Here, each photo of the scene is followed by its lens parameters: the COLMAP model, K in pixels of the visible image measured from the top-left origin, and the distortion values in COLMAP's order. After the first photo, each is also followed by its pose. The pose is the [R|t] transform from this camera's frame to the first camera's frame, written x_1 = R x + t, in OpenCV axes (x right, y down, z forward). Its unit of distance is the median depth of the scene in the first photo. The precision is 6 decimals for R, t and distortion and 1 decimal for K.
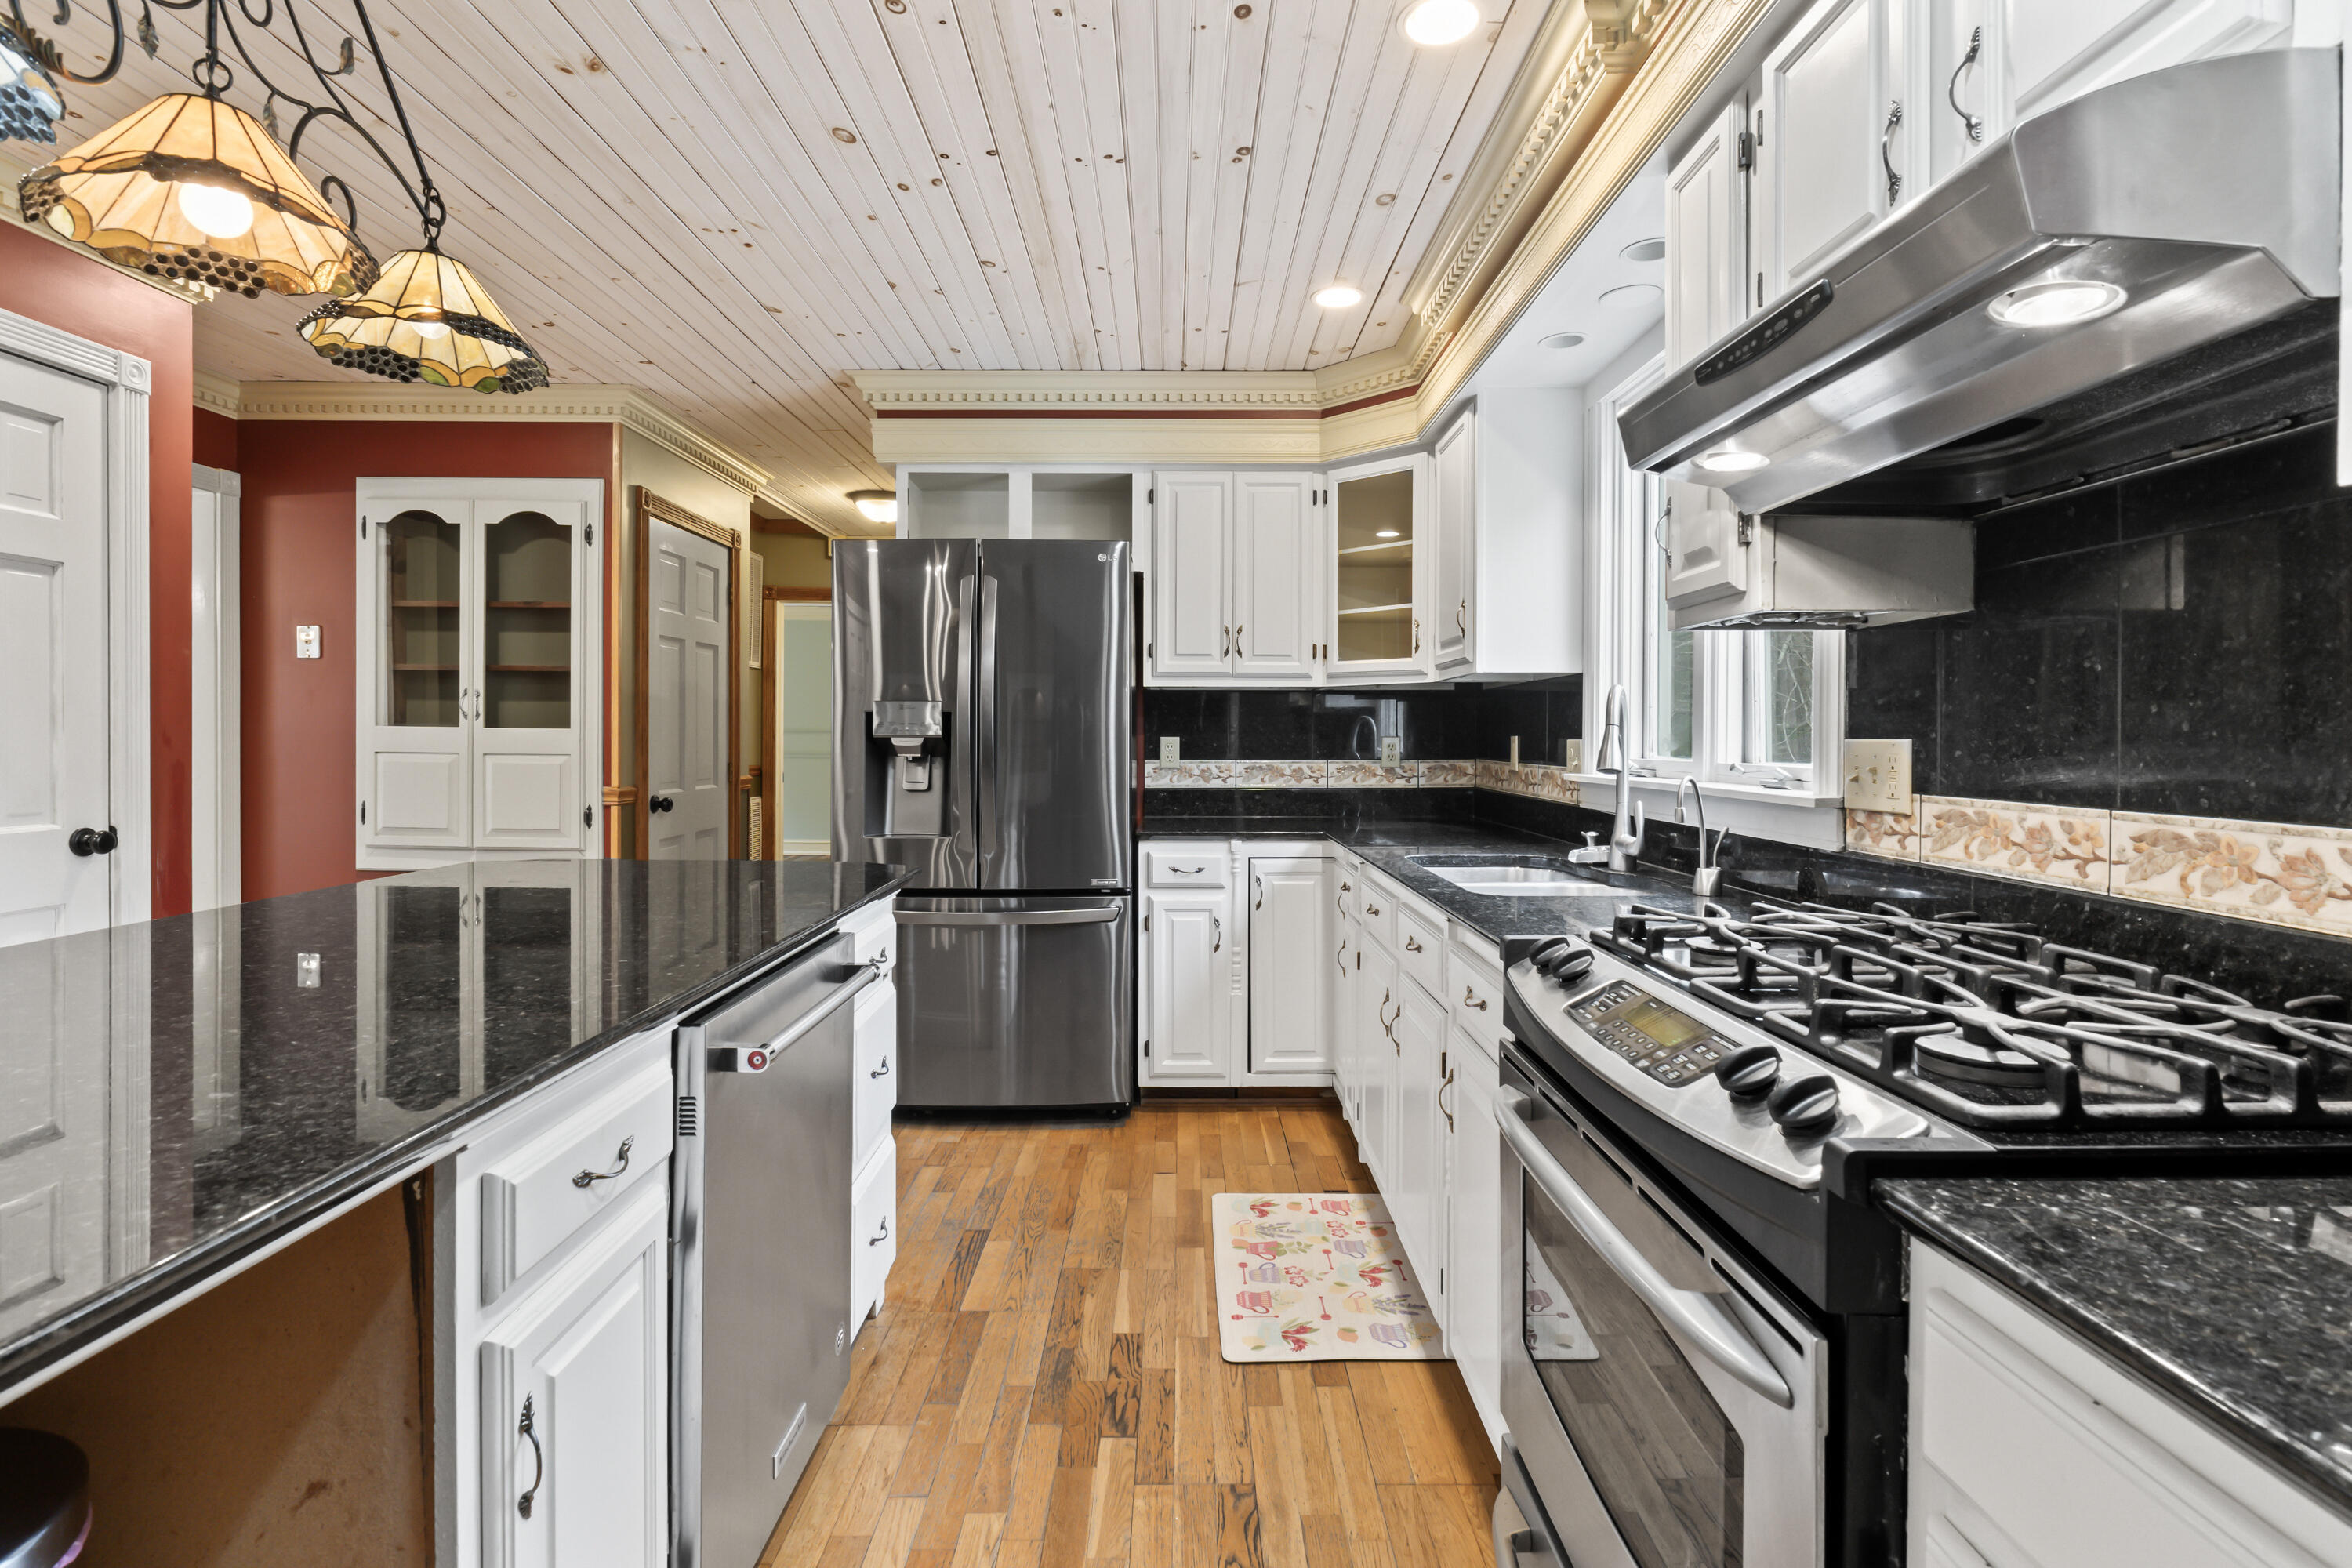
lens RADIAL K [[1111.2, 0, 1189.1], [0, 1111.2, 750.0], [0, 0, 1]] dist [-0.011384, -0.000181]
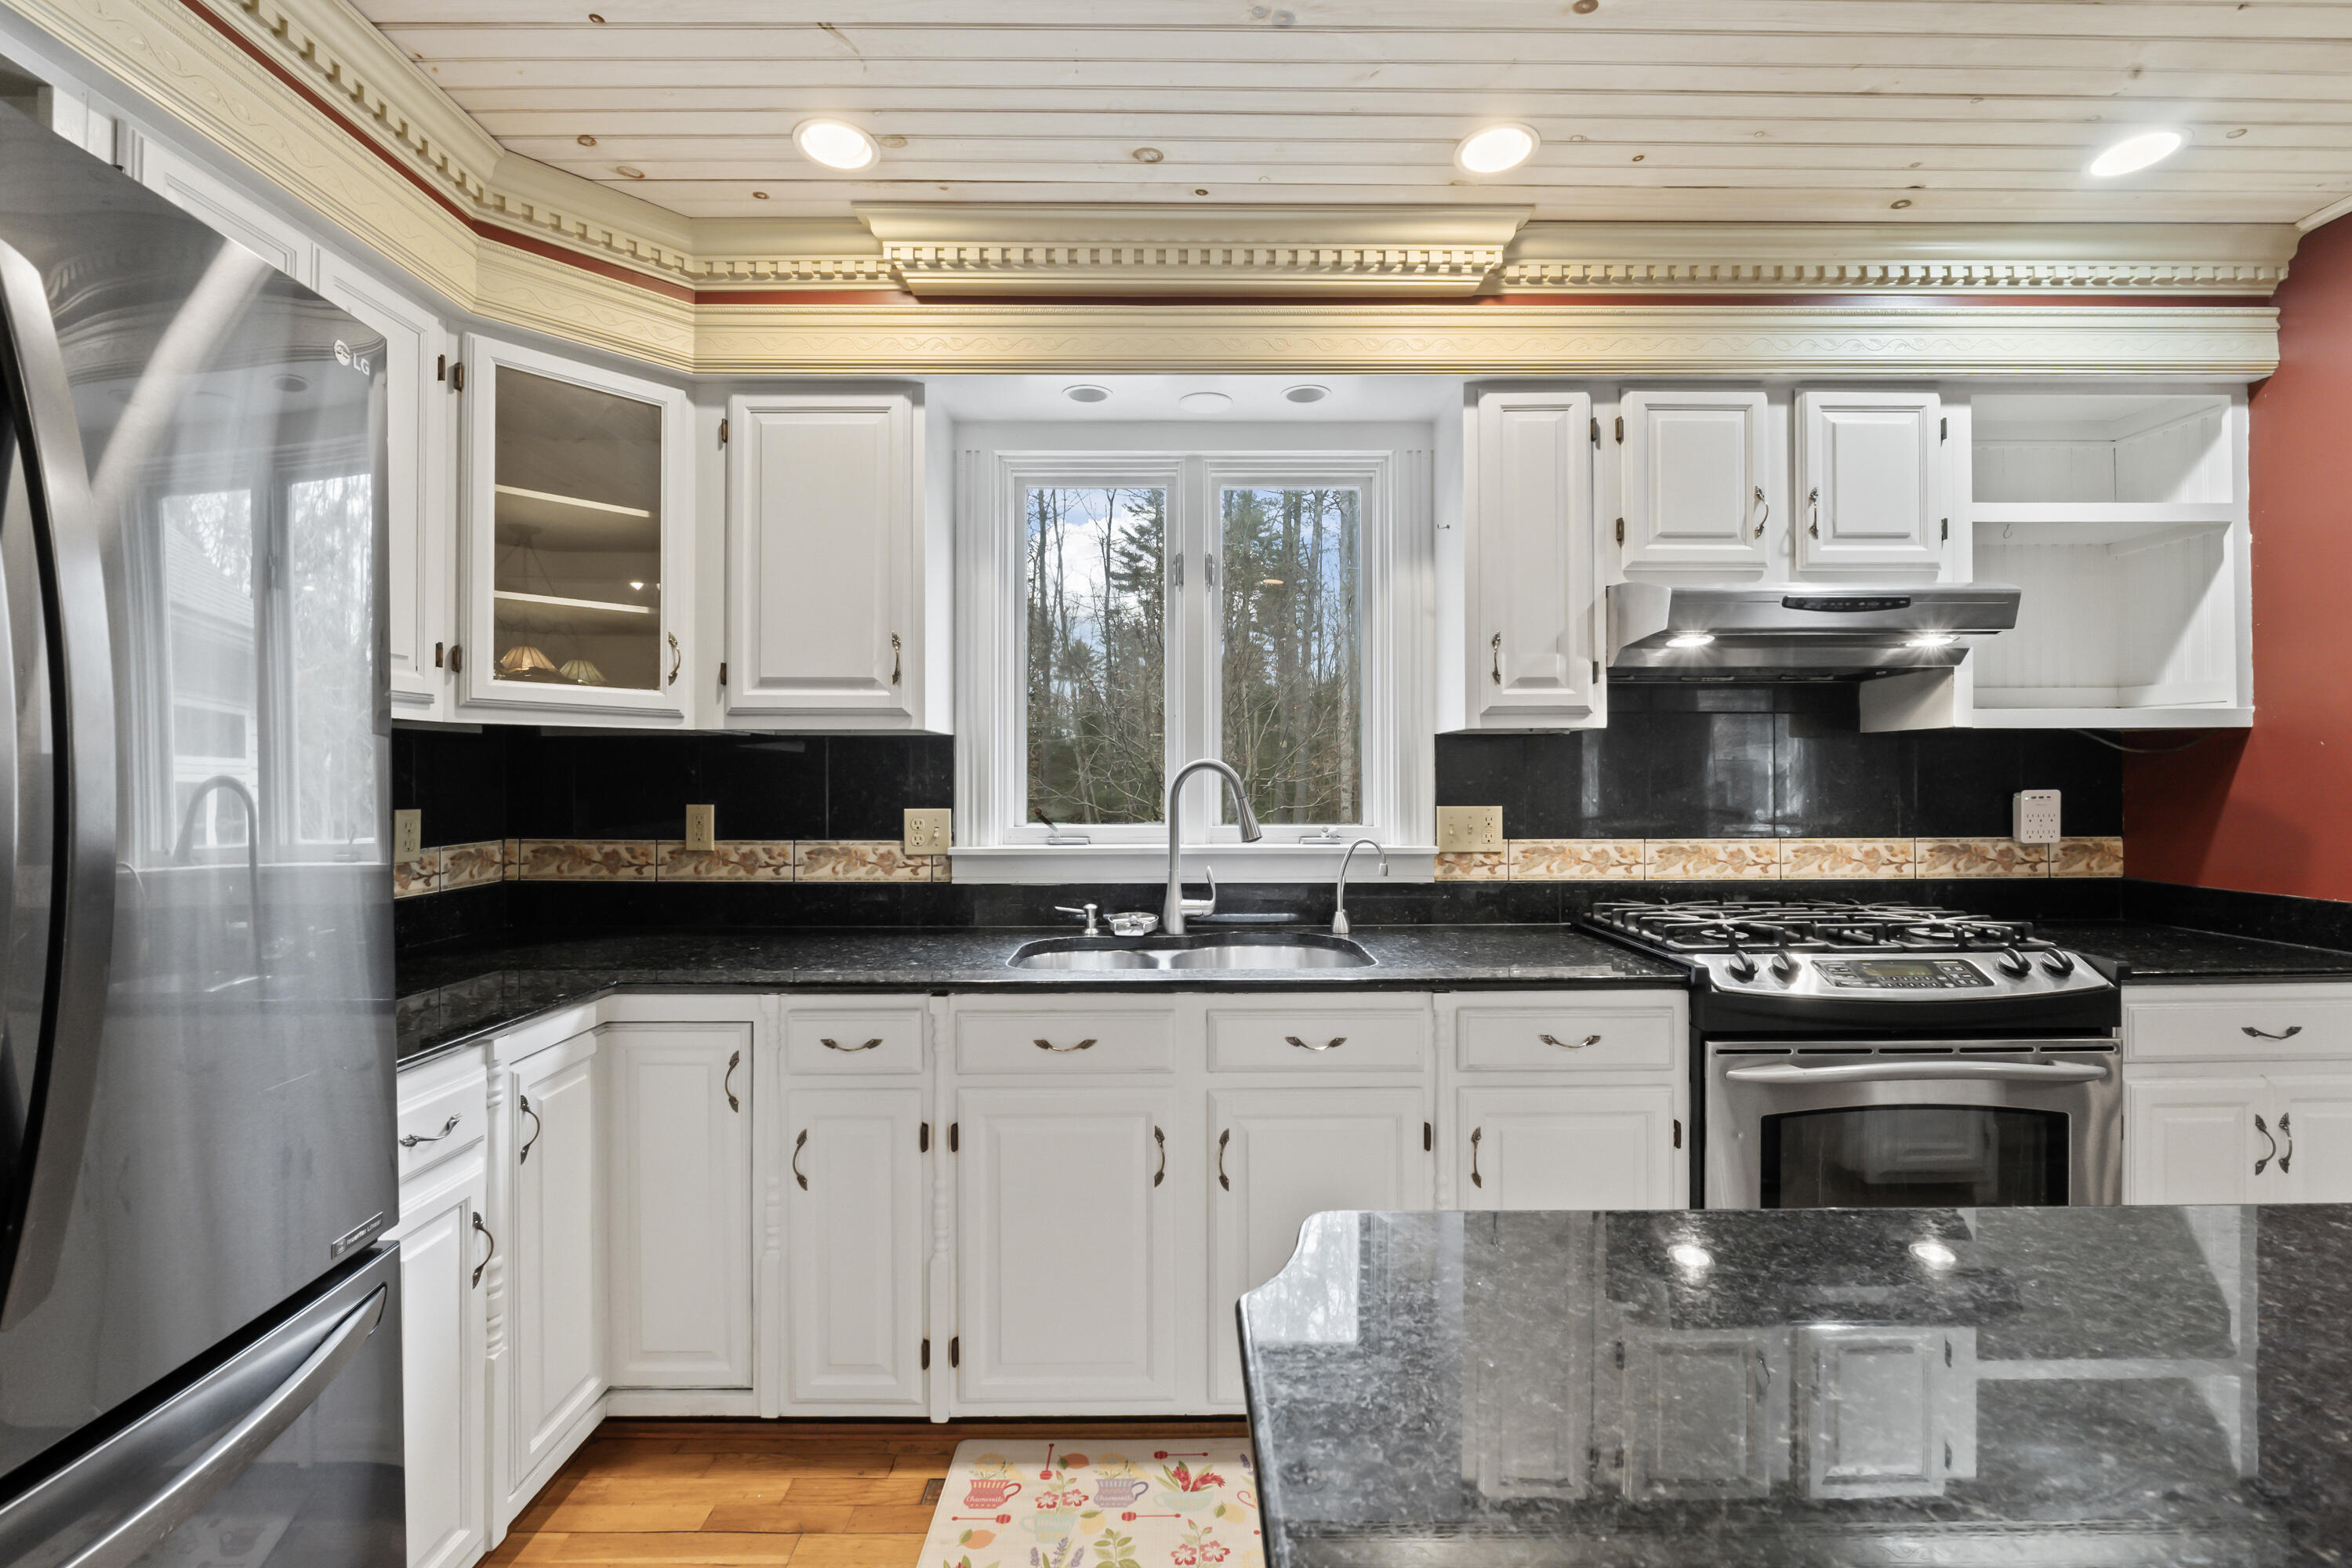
lens RADIAL K [[996.2, 0, 1181.5], [0, 996.2, 770.2], [0, 0, 1]] dist [-0.009547, -0.000093]
pose [[0.004485, 0.006950, 0.999966, -0.383075], [0.013238, 0.999888, -0.007009, -0.027008], [-0.999902, 0.013269, 0.004392, 0.681181]]
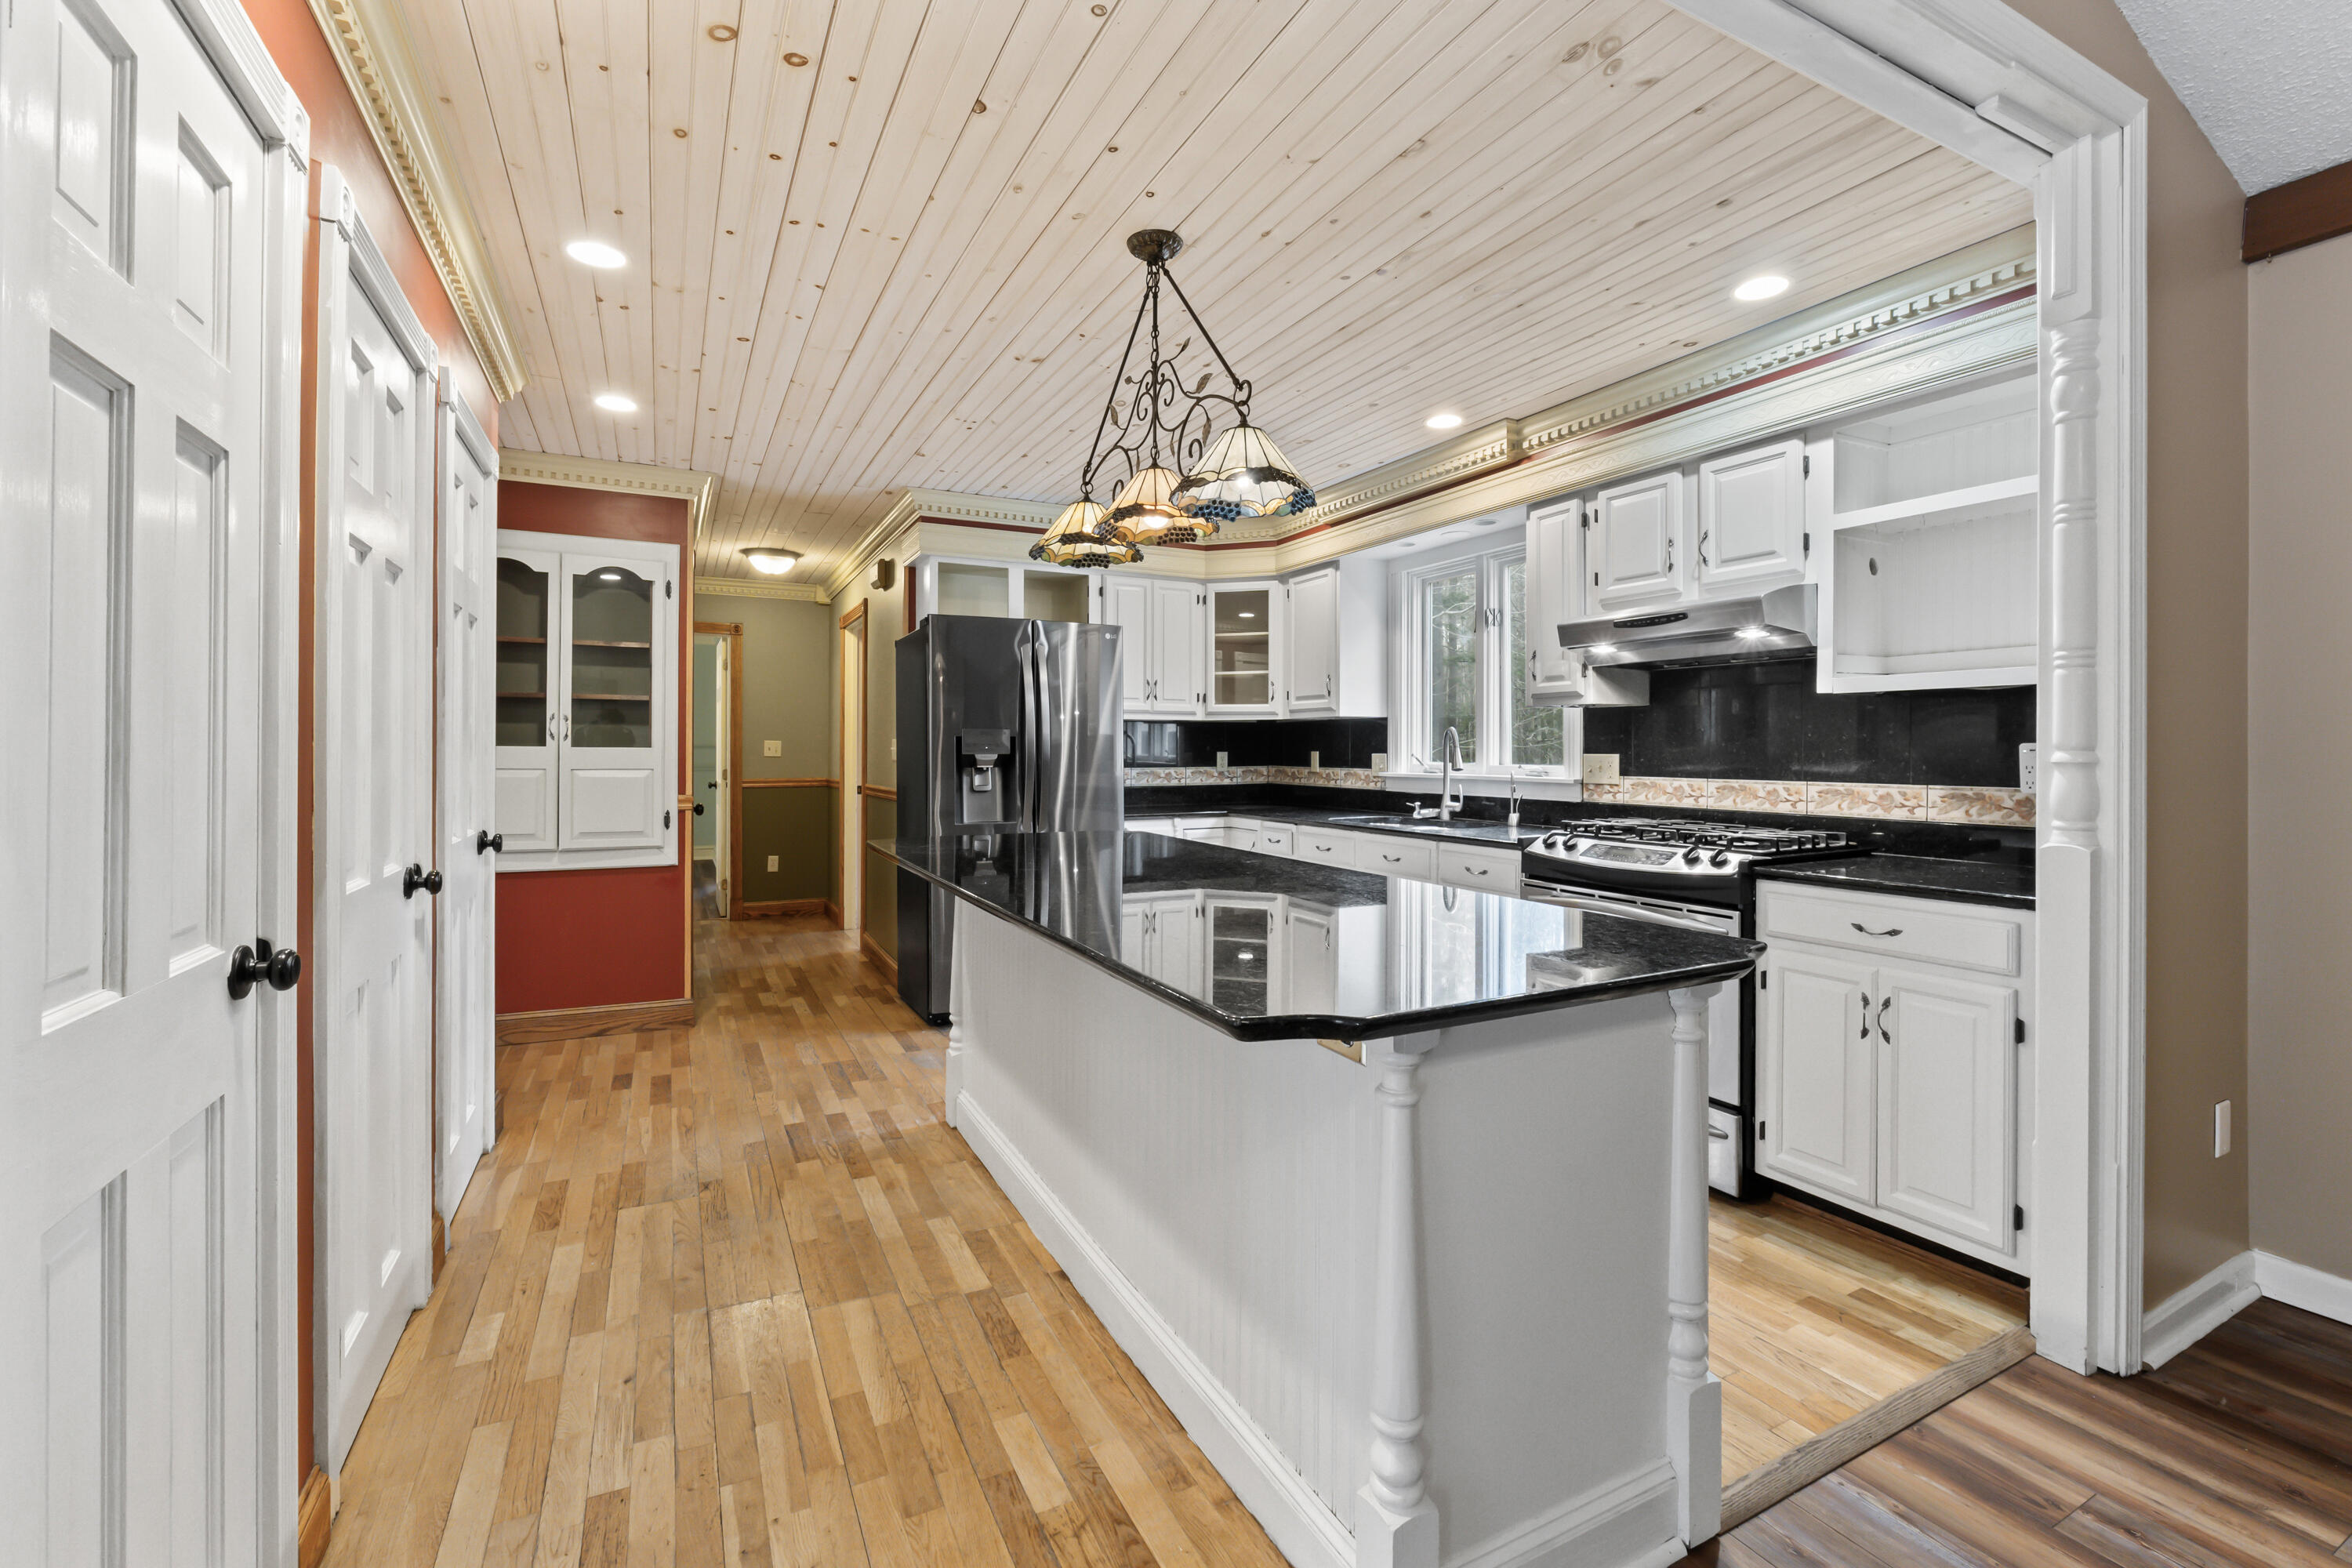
lens RADIAL K [[996.2, 0, 1184.1], [0, 996.2, 750.8], [0, 0, 1]] dist [-0.009547, -0.000093]
pose [[0.892055, -0.003600, 0.451912, -0.572152], [0.007512, 0.999948, -0.006863, -0.004352], [-0.451864, 0.009517, 0.892036, -0.257759]]
